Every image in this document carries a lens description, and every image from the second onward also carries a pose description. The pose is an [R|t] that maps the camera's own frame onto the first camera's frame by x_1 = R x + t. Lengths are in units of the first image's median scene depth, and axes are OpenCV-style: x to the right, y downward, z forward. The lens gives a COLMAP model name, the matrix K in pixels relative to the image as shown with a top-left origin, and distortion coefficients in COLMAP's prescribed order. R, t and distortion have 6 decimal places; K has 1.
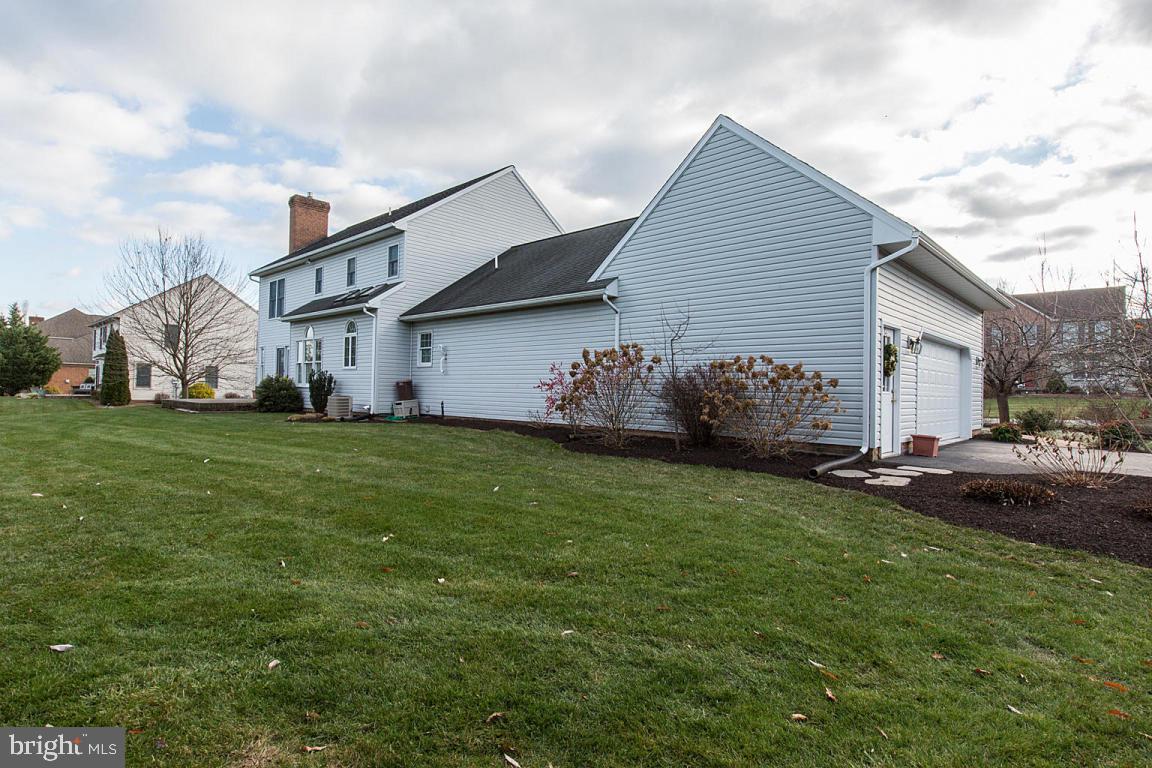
lens RADIAL K [[591.9, 0, 571.9], [0, 591.9, 381.0], [0, 0, 1]] dist [0.002334, -0.000902]
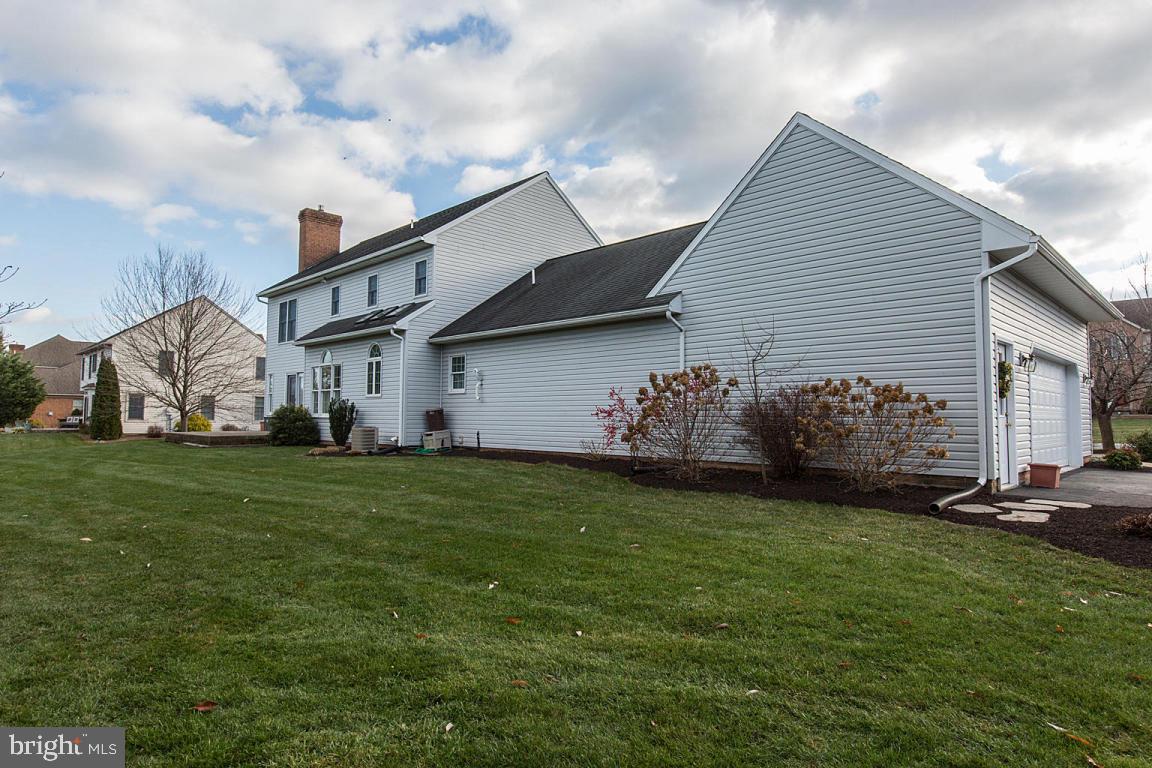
lens RADIAL K [[659.6, 0, 570.5], [0, 659.6, 381.3], [0, 0, 1]] dist [-0.003174, -0.001062]
pose [[0.999538, -0.013750, -0.027118, -0.065505], [0.012697, 0.999173, -0.038617, -0.002015], [0.027627, 0.038255, 0.998886, -0.004025]]
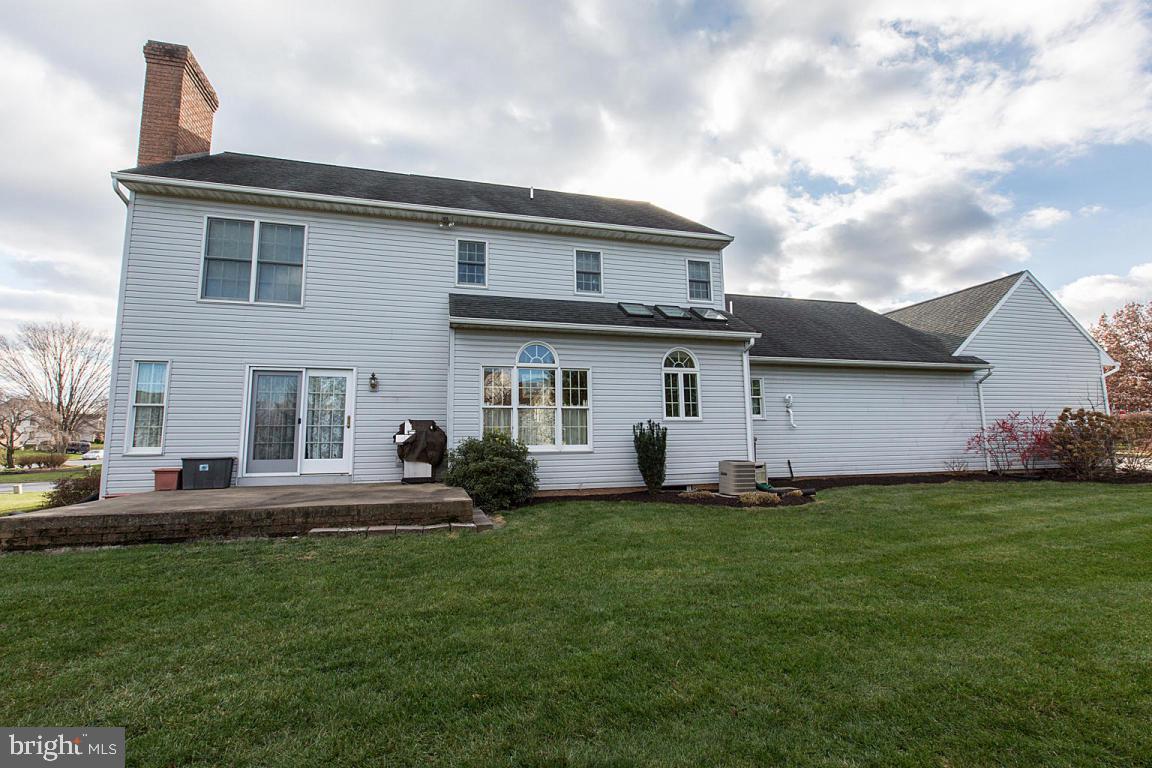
lens RADIAL K [[531.2, 0, 575.8], [0, 531.2, 384.0], [0, 0, 1]] dist [0.005143, 0.000346]
pose [[0.509701, 0.081777, 0.856457, -1.386490], [0.014165, 0.994540, -0.103392, -0.001099], [-0.860235, 0.064831, 0.505759, 1.143853]]
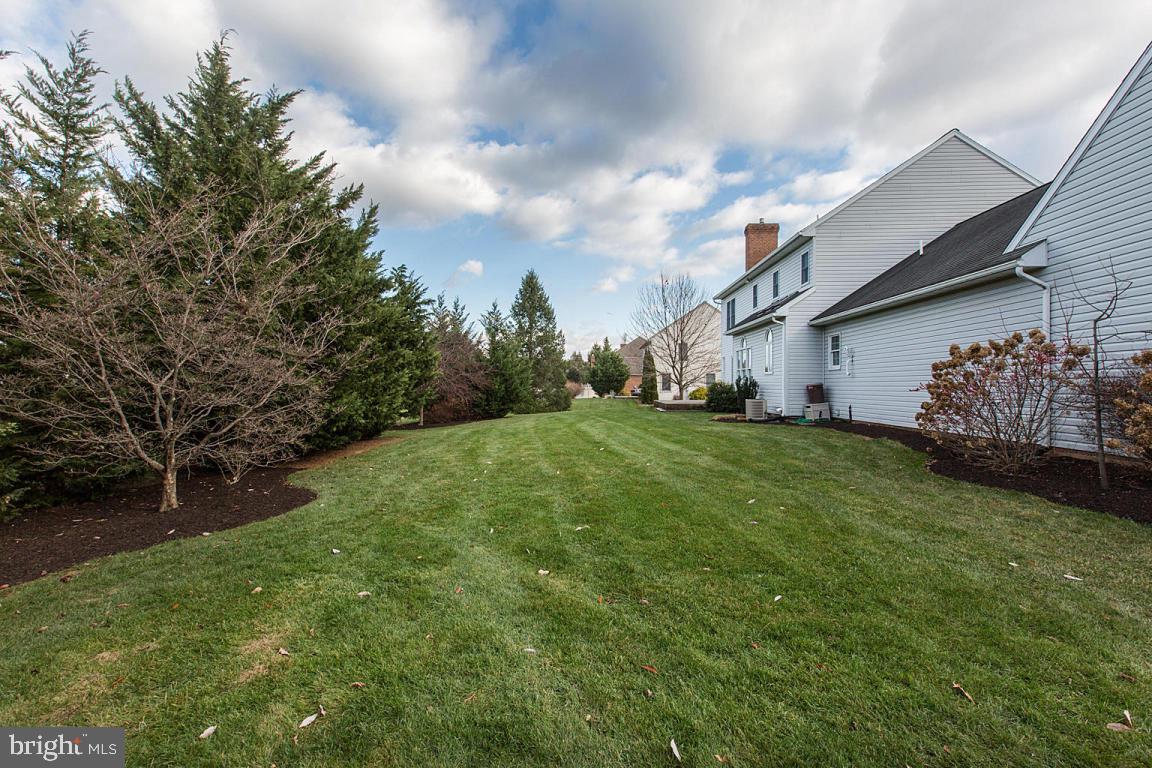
lens RADIAL K [[531.2, 0, 572.2], [0, 531.2, 384.8], [0, 0, 1]] dist [0.005143, 0.000346]
pose [[0.648822, -0.016309, -0.760766, 0.193345], [0.020021, 0.999790, -0.004359, -0.005273], [0.760677, -0.012403, 0.649012, 0.125208]]
